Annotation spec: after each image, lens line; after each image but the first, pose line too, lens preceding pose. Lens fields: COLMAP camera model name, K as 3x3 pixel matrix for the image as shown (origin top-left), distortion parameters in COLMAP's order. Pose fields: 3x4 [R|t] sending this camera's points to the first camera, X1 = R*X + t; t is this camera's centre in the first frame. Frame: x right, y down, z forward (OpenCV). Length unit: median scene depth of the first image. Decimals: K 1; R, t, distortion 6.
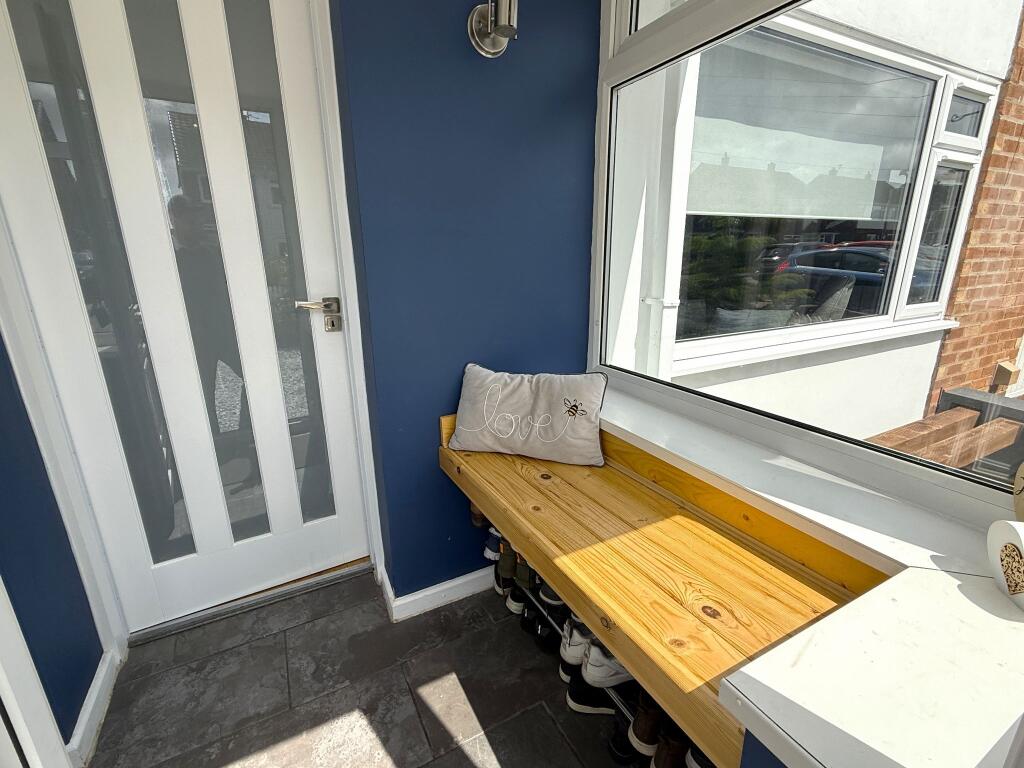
lens RADIAL K [[460.4, 0, 508.2], [0, 460.4, 387.0], [0, 0, 1]] dist [0.000345, -0.000054]
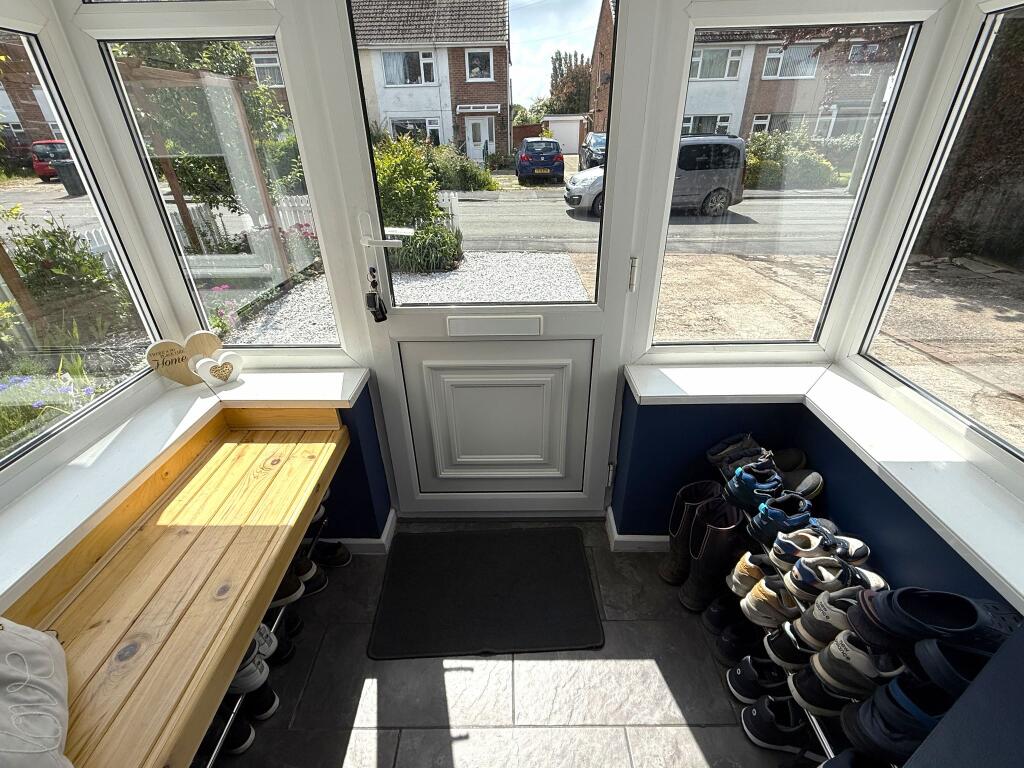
lens RADIAL K [[460.4, 0, 510.7], [0, 460.4, 384.6], [0, 0, 1]] dist [0.000345, -0.000054]
pose [[-0.884291, -0.195319, 0.424123, -0.780841], [0.159703, 0.727017, 0.667788, -0.566498], [-0.438777, 0.658253, -0.611702, 1.126410]]
